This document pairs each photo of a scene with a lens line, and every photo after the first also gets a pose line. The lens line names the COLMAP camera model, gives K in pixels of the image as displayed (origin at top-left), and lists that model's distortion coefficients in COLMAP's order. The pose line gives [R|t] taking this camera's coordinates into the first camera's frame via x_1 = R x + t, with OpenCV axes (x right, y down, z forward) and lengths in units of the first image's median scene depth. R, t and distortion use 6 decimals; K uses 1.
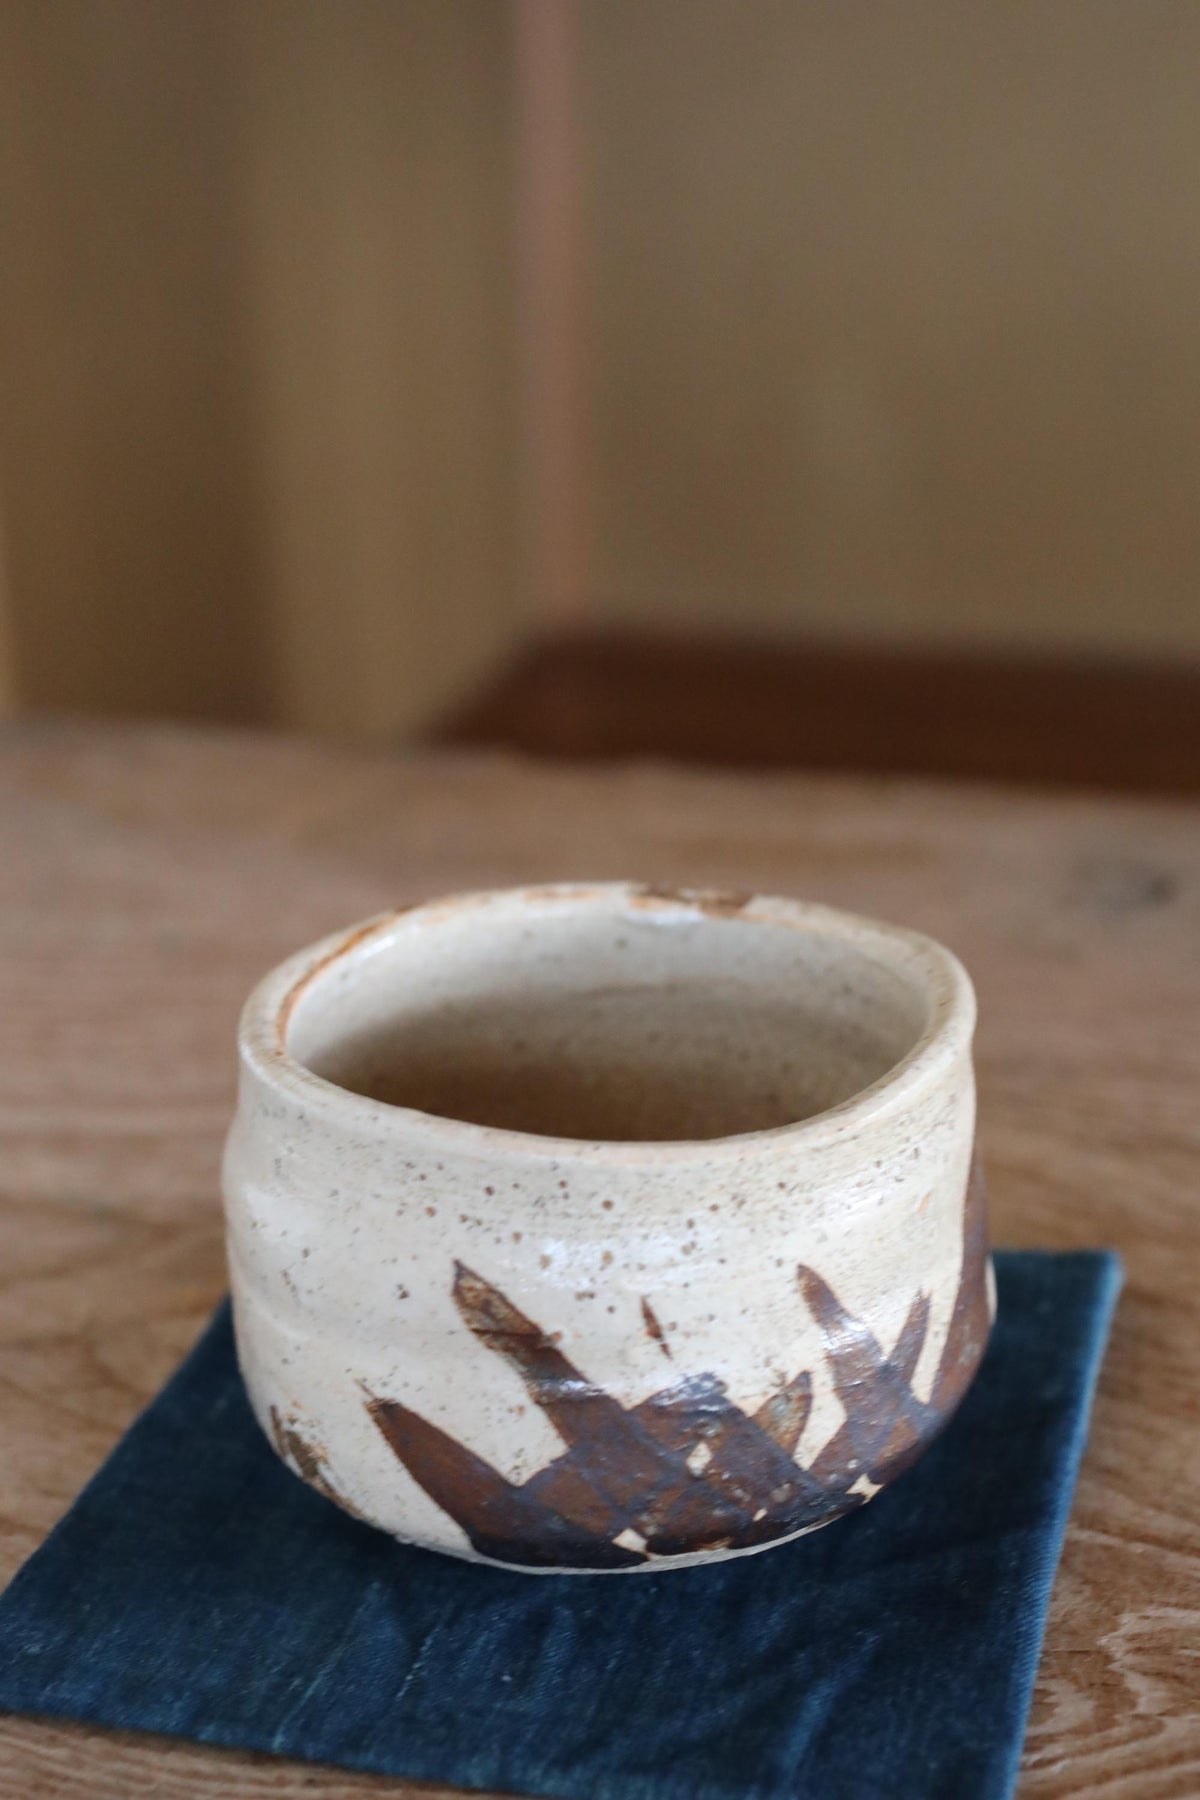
lens RADIAL K [[2835.7, 0, 601.9], [0, 2835.7, 761.3], [0, 0, 1]] dist [-0.279025, 1.073772]
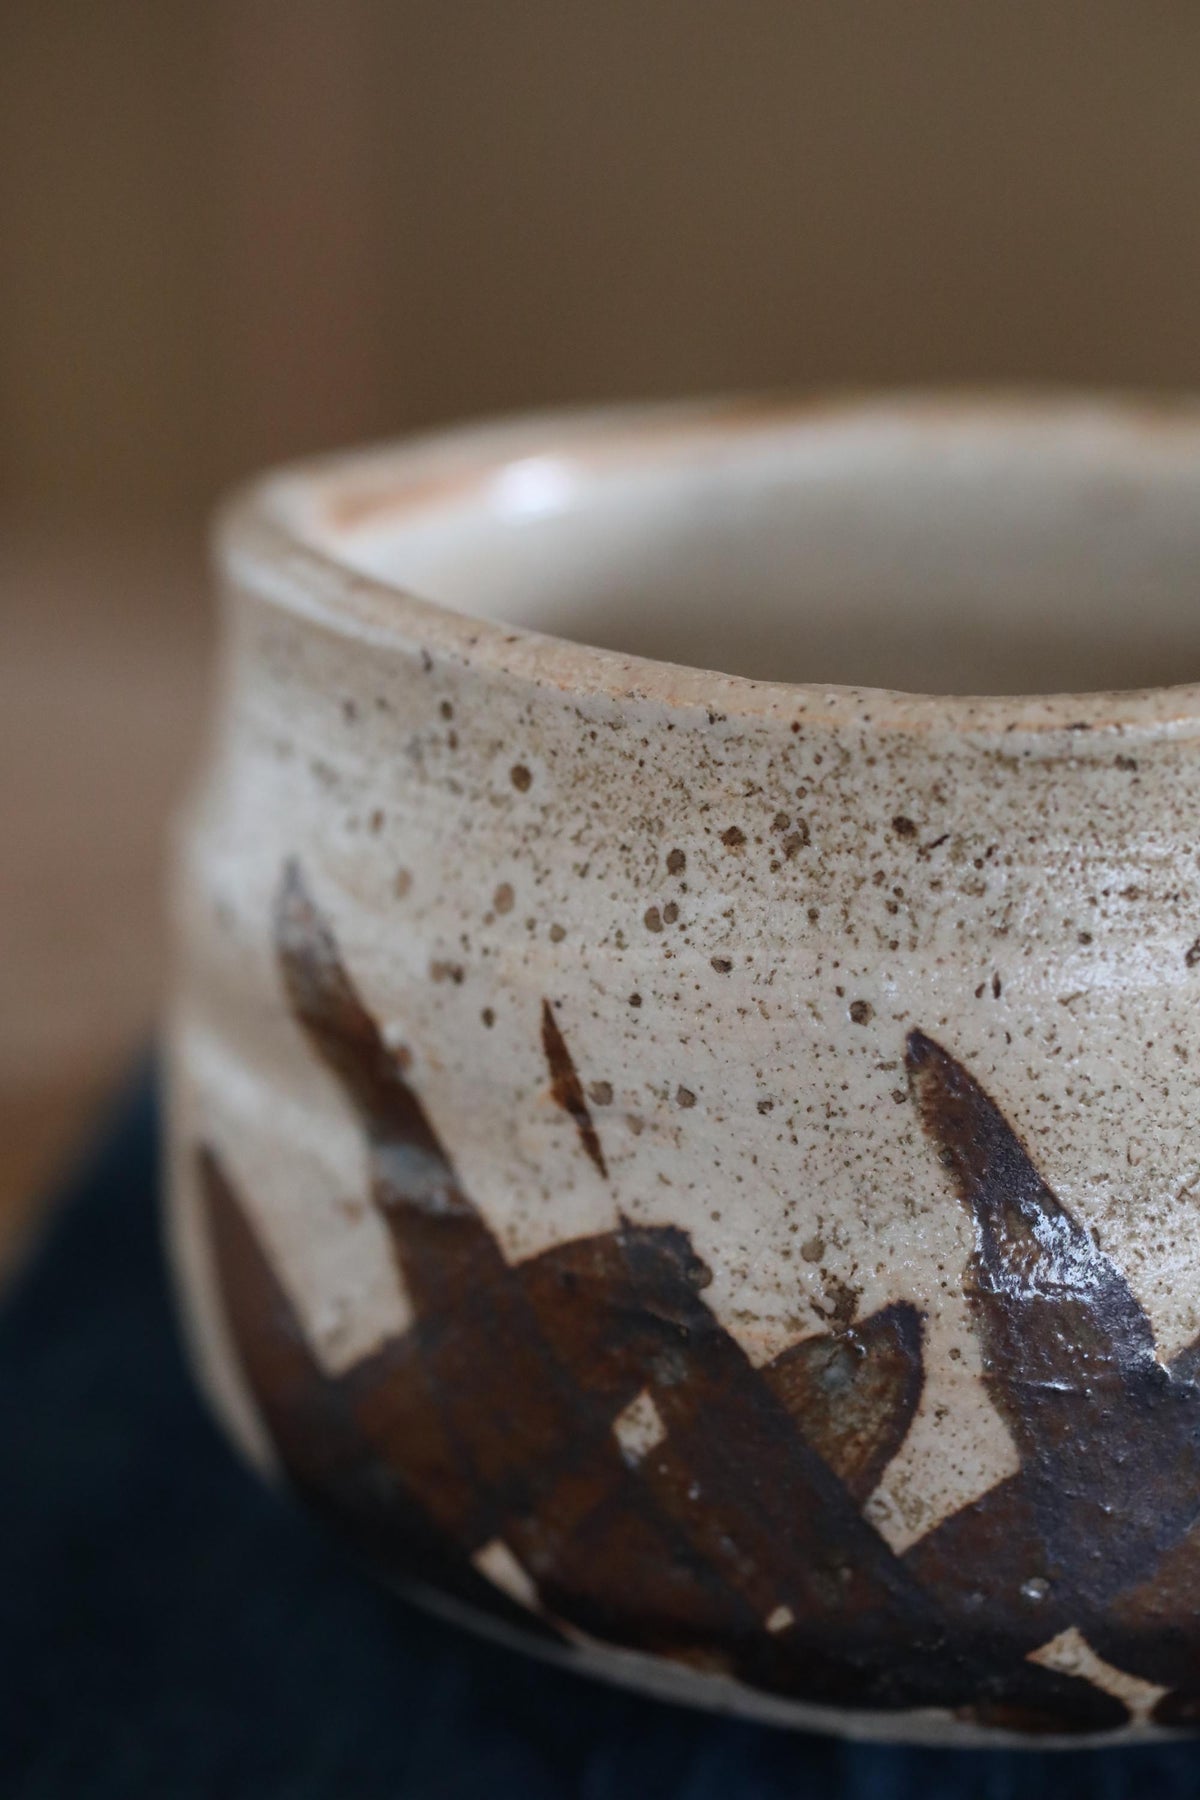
lens RADIAL K [[3159.6, 0, 600.0], [0, 3159.6, 900.0], [0, 0, 1]] dist [0.017595, 0.099163]
pose [[0.794219, 0.203417, -0.572571, 0.293109], [-0.200559, 0.977250, 0.068990, 0.137194], [0.573578, 0.060041, 0.816948, 0.594099]]
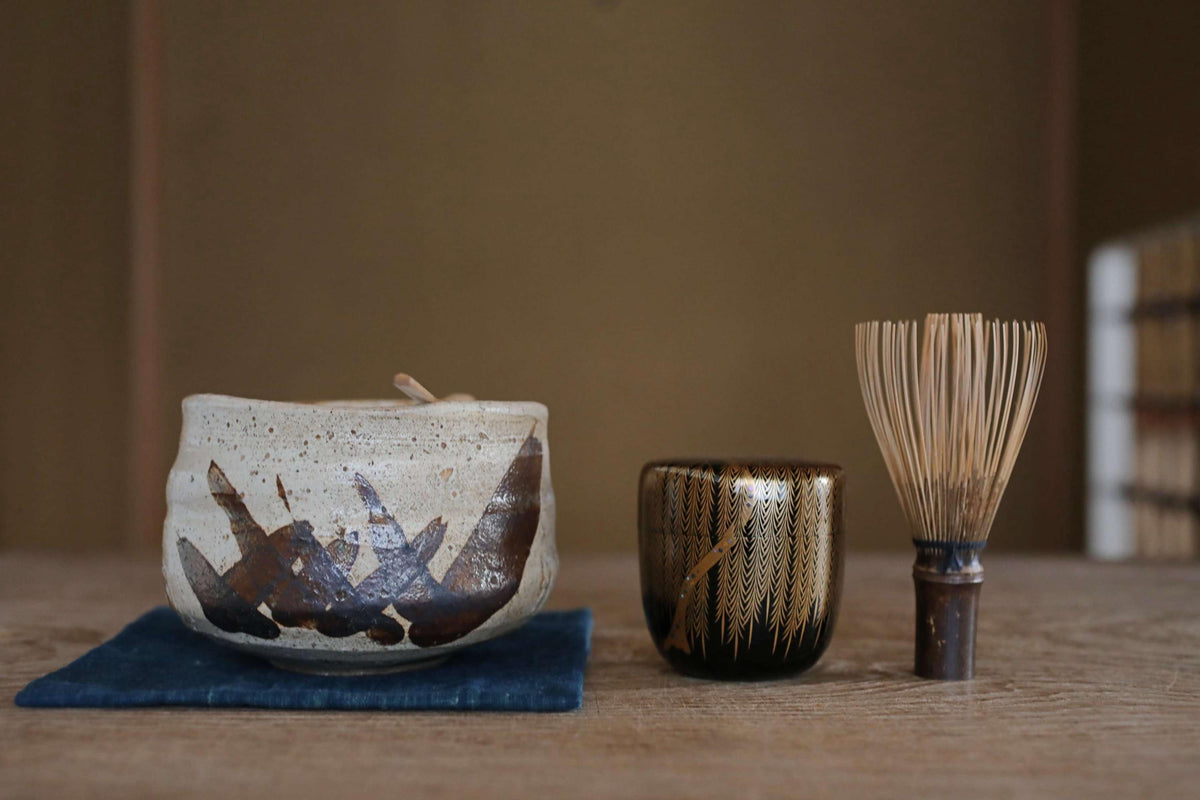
lens RADIAL K [[1939.4, 0, 600.0], [0, 1939.4, 400.0], [0, 0, 1]] dist [-0.050248, 1.313464]
pose [[0.923306, 0.043429, -0.381603, 0.761839], [-0.154357, 0.951770, -0.265155, 0.471519], [0.351683, 0.303723, 0.885478, -0.191780]]
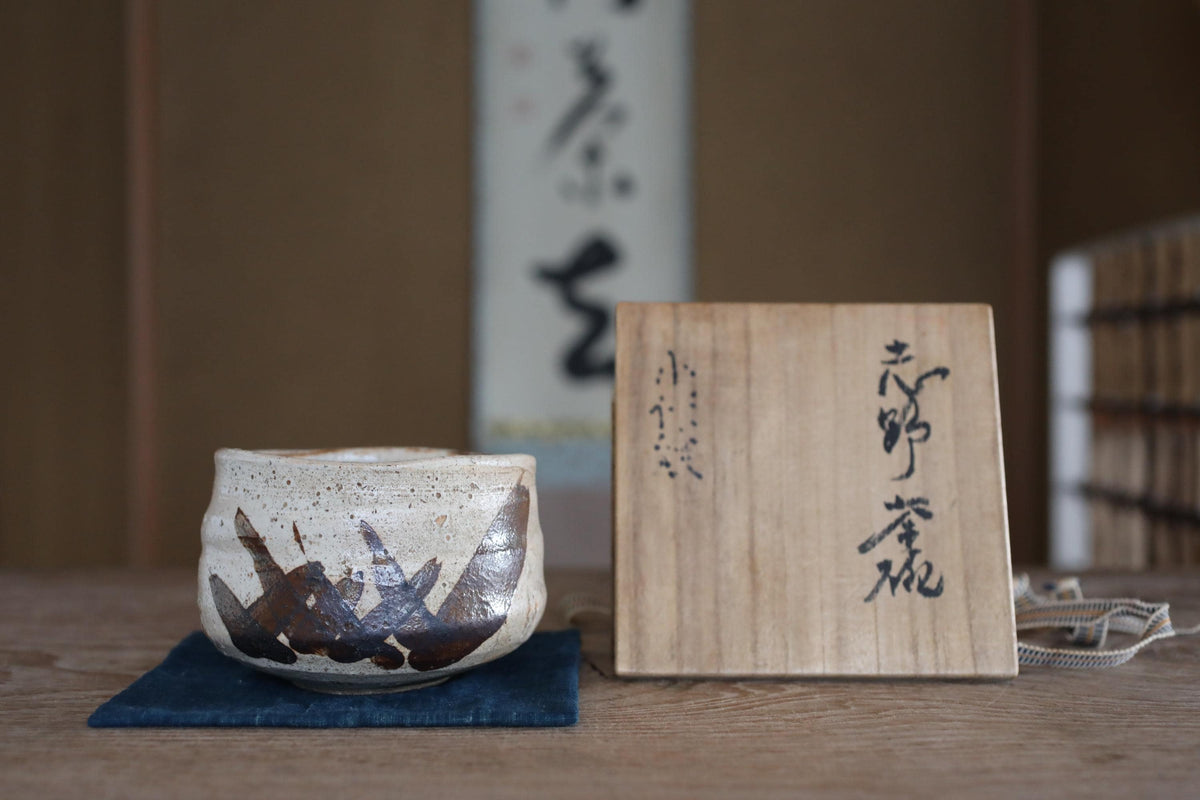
lens RADIAL K [[1939.4, 0, 600.0], [0, 1939.4, 400.0], [0, 0, 1]] dist [-0.050248, 1.313464]
pose [[0.907375, 0.043553, -0.418059, 0.914708], [-0.162460, 0.953660, -0.253259, 0.457817], [0.387656, 0.297719, 0.872402, -0.354117]]
